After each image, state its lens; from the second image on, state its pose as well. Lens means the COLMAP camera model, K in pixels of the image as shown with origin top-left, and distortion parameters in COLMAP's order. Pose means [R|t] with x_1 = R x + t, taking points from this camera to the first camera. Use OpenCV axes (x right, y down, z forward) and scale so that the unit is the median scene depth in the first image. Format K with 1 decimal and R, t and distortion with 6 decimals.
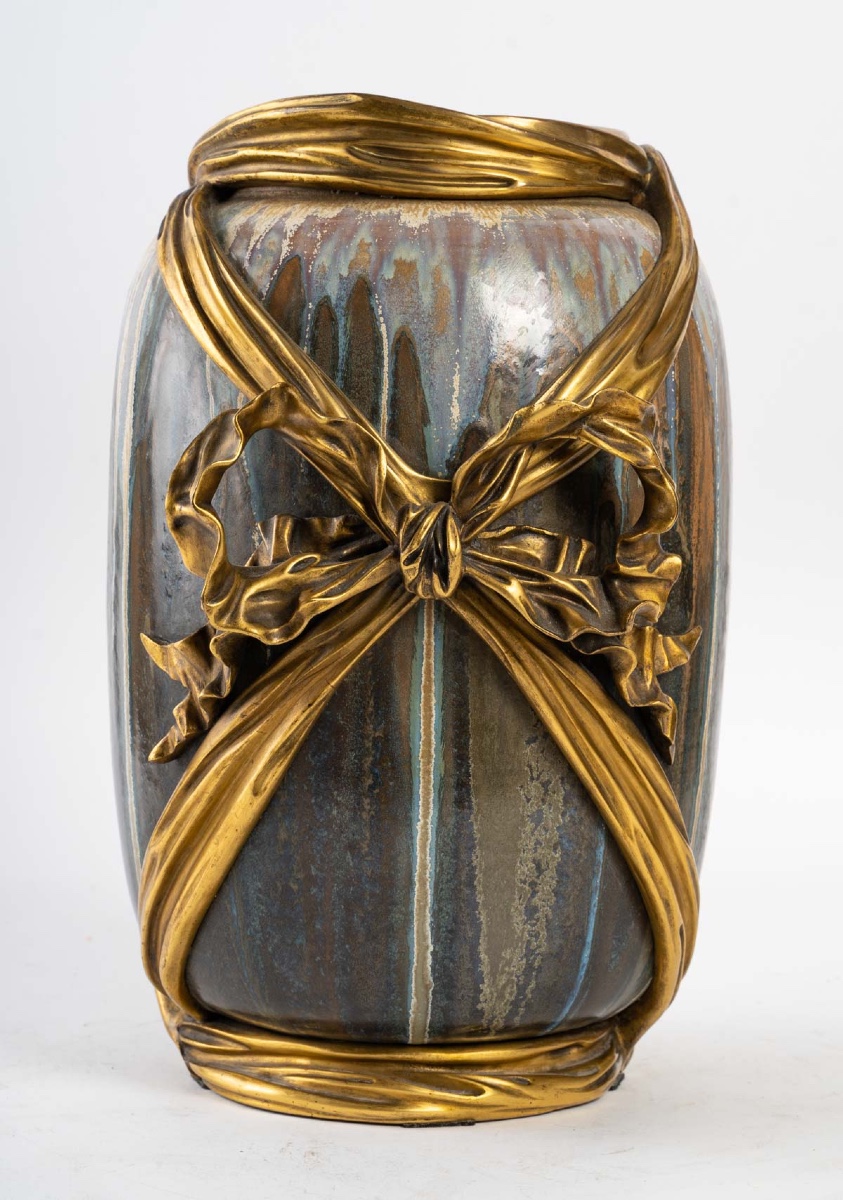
lens RADIAL K [[3271.8, 0, 424.0], [0, 3271.8, 600.2], [0, 0, 1]] dist [0.204210, 0.000000]
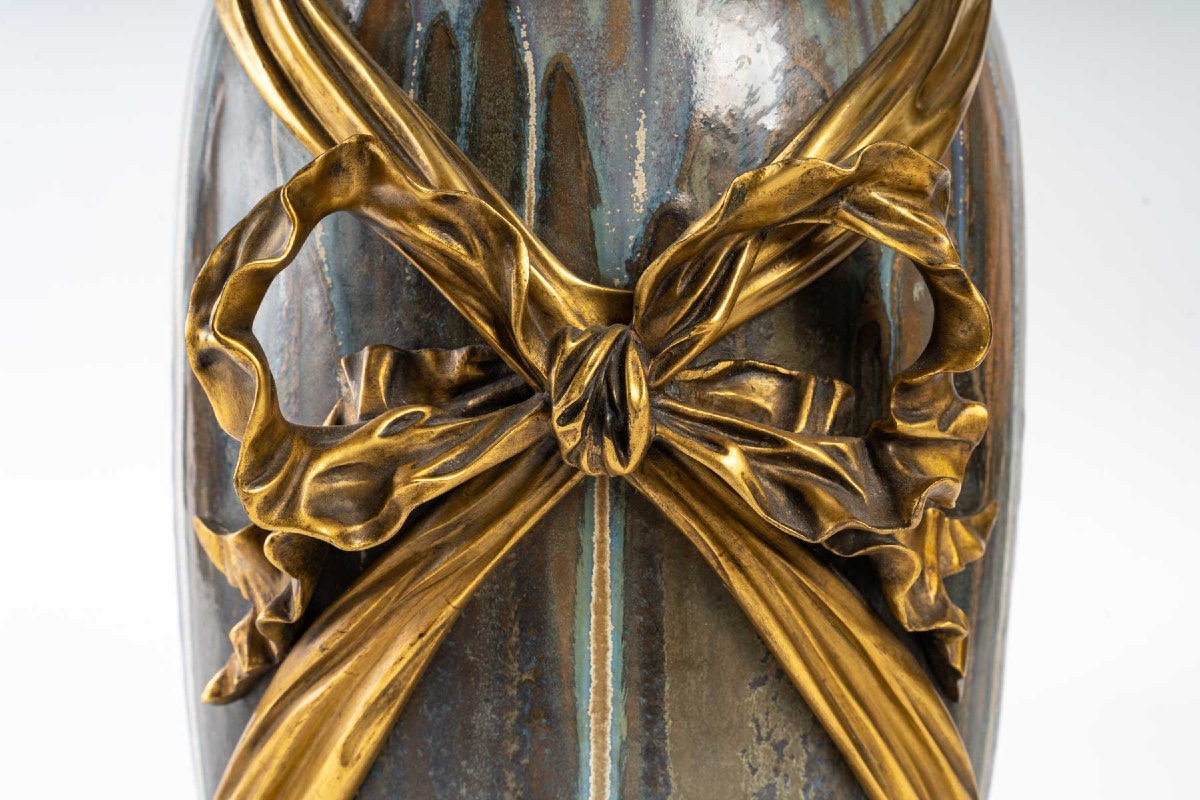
lens RADIAL K [[2061.6, 0, 597.3], [0, 2061.6, 399.2], [0, 0, 1]] dist [0.065720, 0.000000]
pose [[0.999692, -0.005758, -0.024157, 0.010729], [0.005881, 0.999970, 0.005026, -0.017138], [0.024127, -0.005166, 0.999696, 0.586990]]
